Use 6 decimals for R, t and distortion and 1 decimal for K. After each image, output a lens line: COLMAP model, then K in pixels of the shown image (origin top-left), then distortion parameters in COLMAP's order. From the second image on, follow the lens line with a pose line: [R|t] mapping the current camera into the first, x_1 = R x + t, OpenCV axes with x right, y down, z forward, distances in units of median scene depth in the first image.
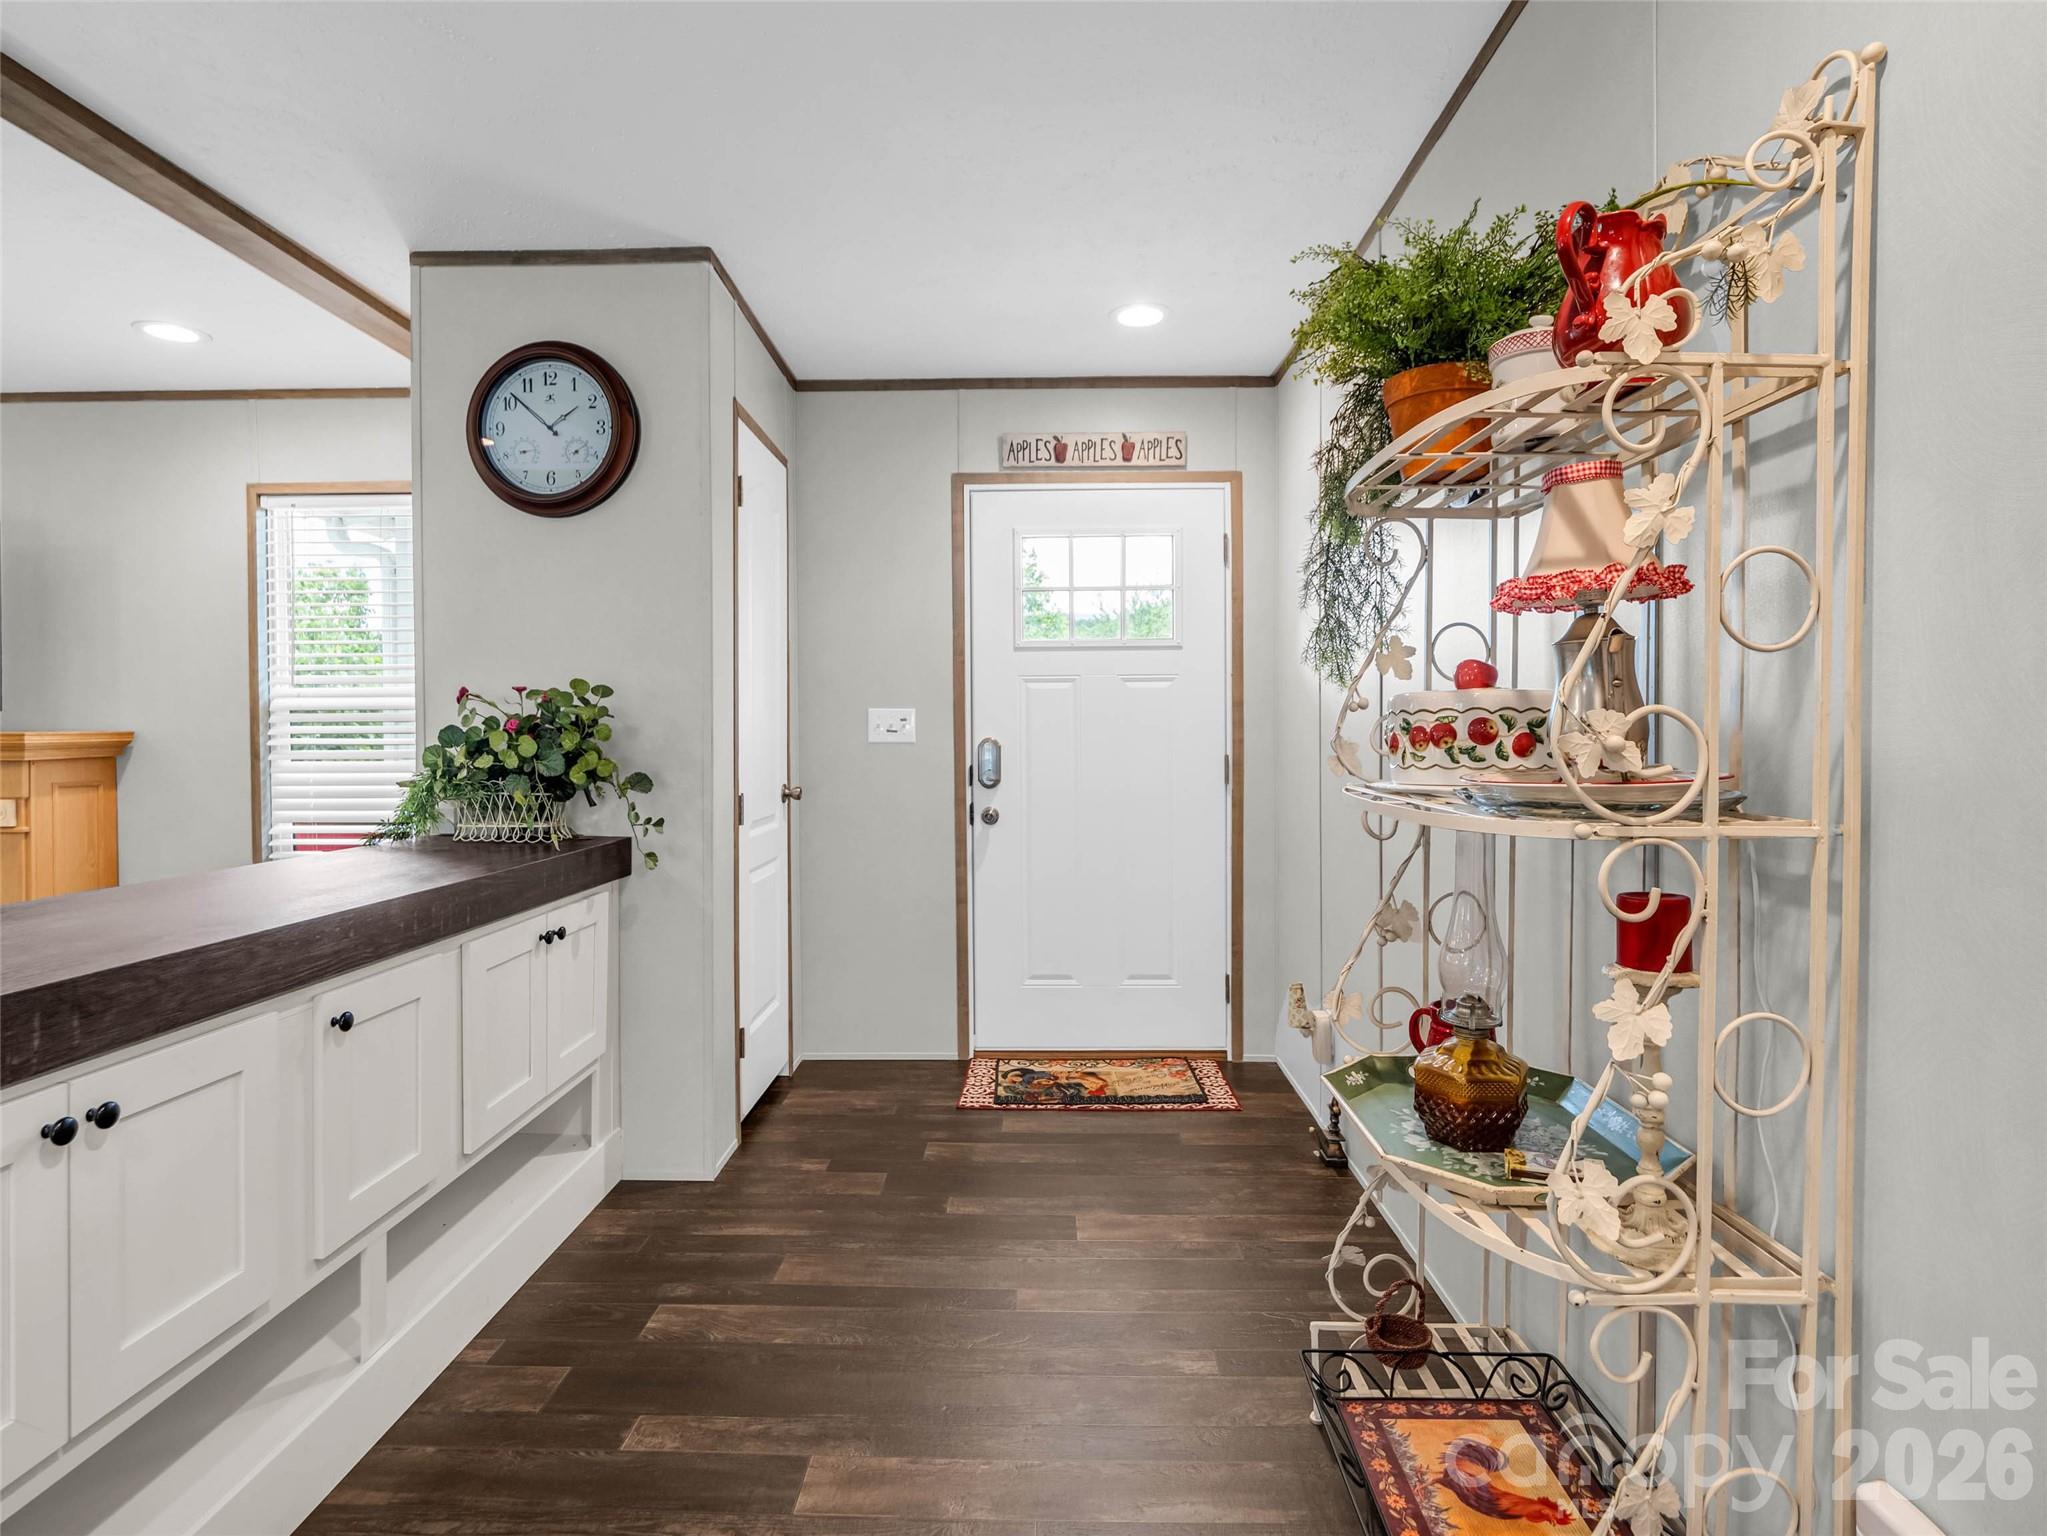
lens RADIAL K [[1094.3, 0, 1038.8], [0, 1094.3, 768.4], [0, 0, 1]] dist [-0.005147, -0.000994]
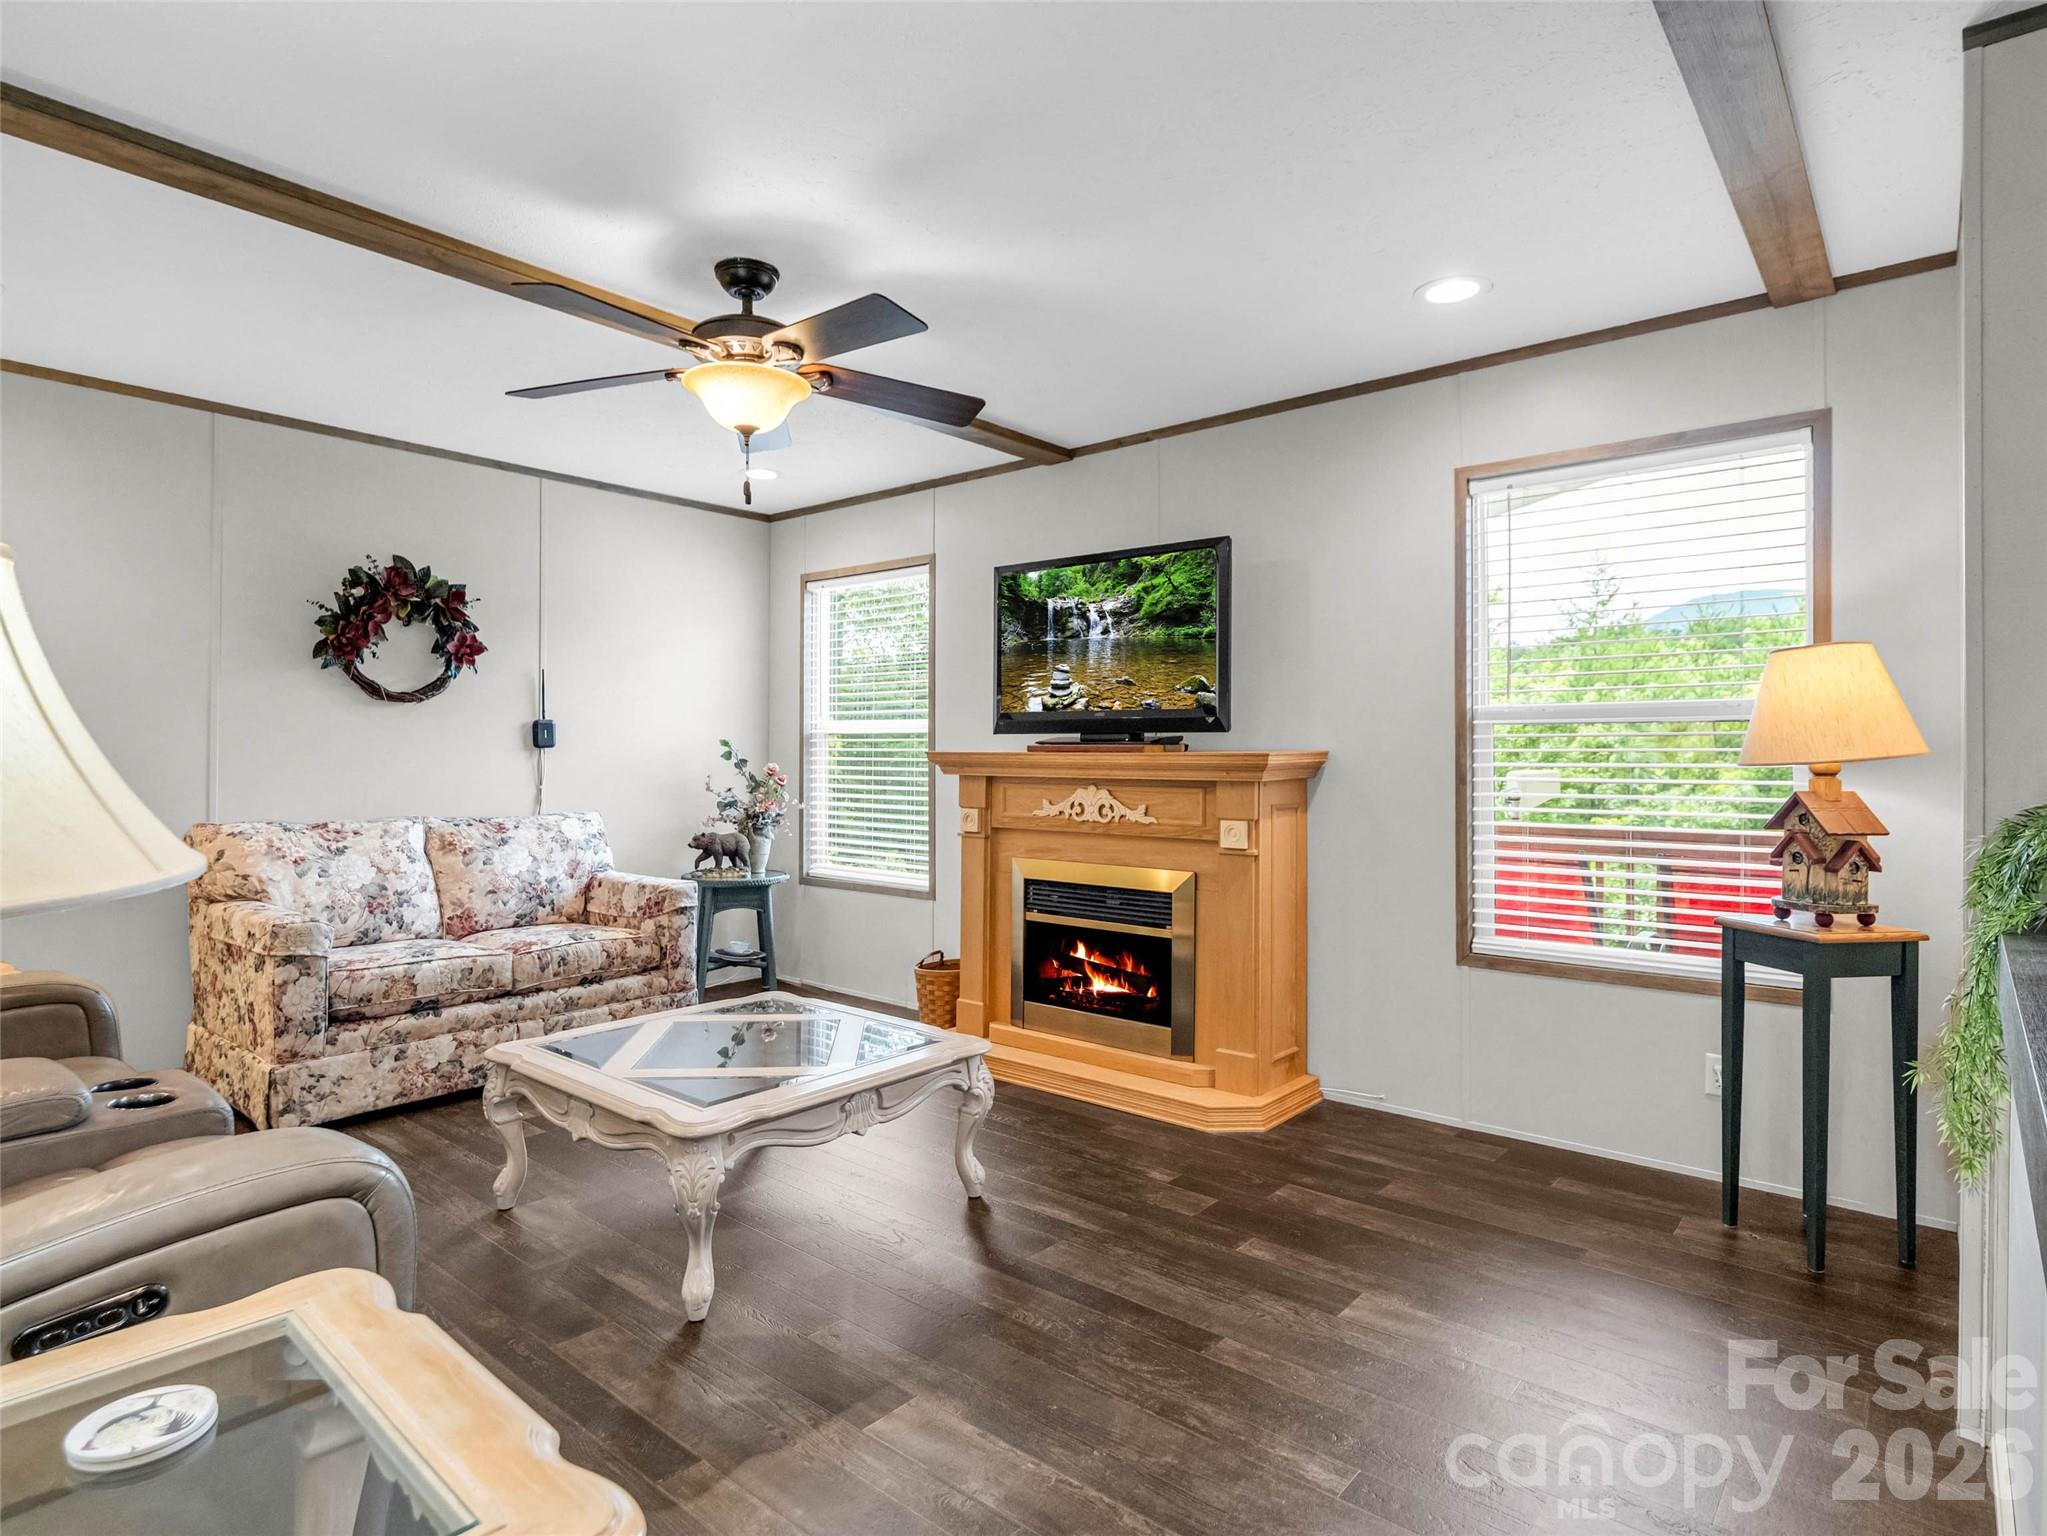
lens RADIAL K [[1122.3, 0, 1021.7], [0, 1122.3, 744.6], [0, 0, 1]] dist [-0.003350, -0.001779]
pose [[0.770161, -0.000854, -0.637849, -0.456463], [-0.023295, 0.999294, -0.029465, -0.005271], [0.637424, 0.037551, 0.769598, 0.100005]]
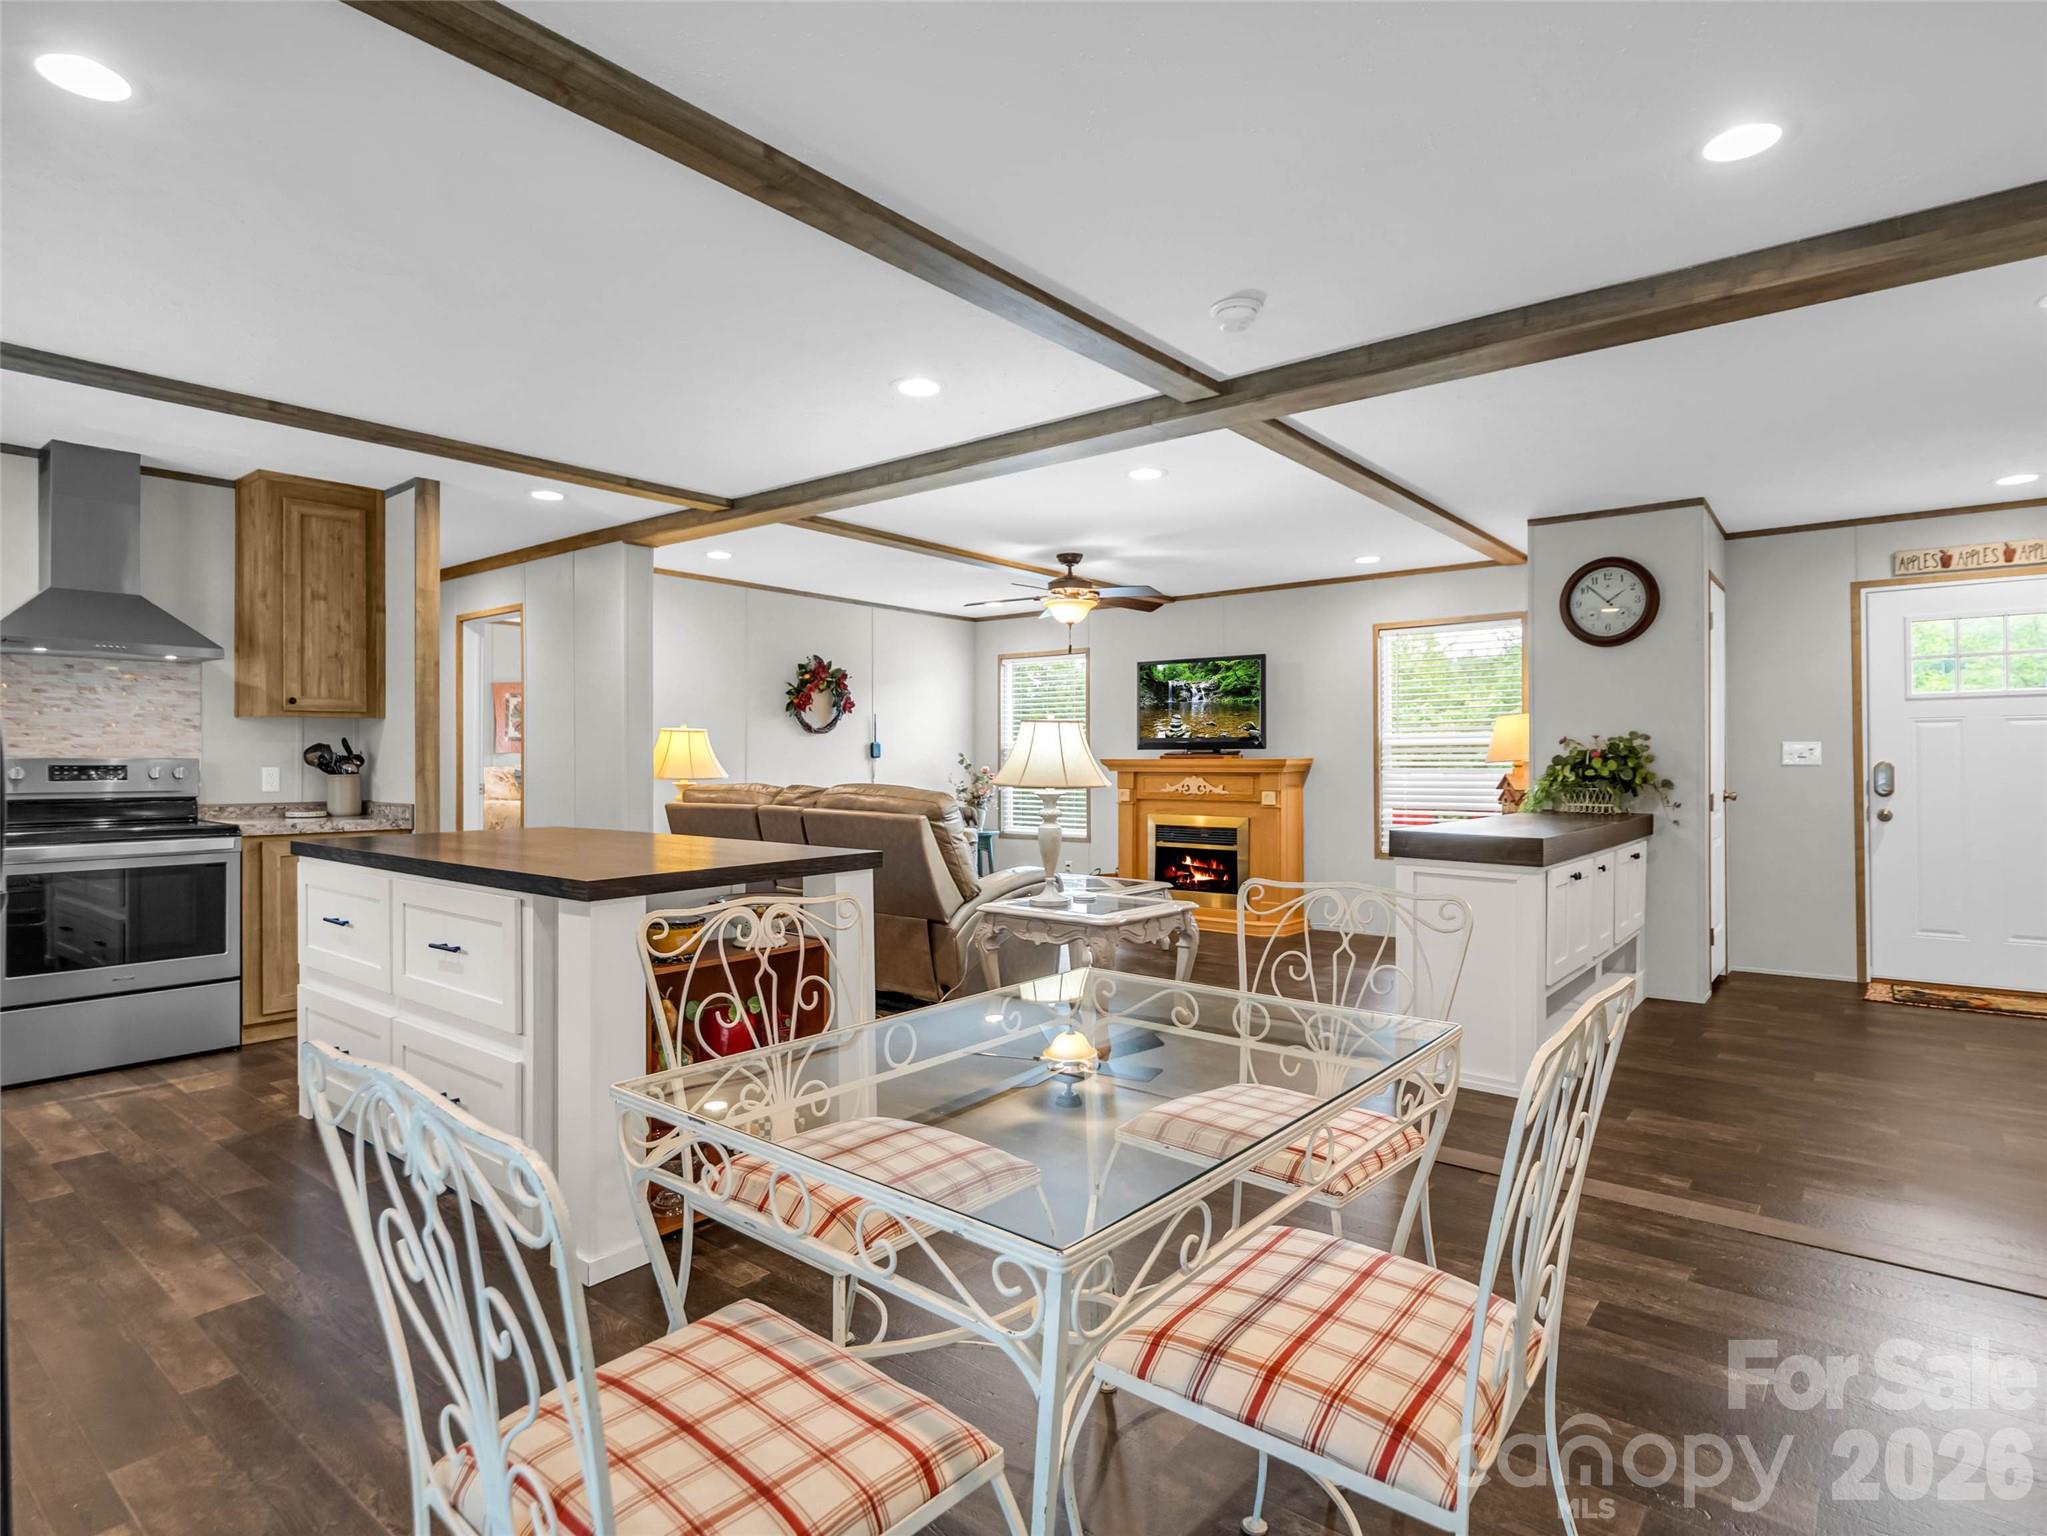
lens RADIAL K [[1097.5, 0, 1005.0], [0, 1097.5, 755.5], [0, 0, 1]] dist [-0.011210, 0.000163]
pose [[0.777490, -0.002736, -0.628889, -0.045259], [-0.018267, 0.999470, -0.026932, 0.025578], [0.628630, 0.032427, 0.777028, -0.907968]]
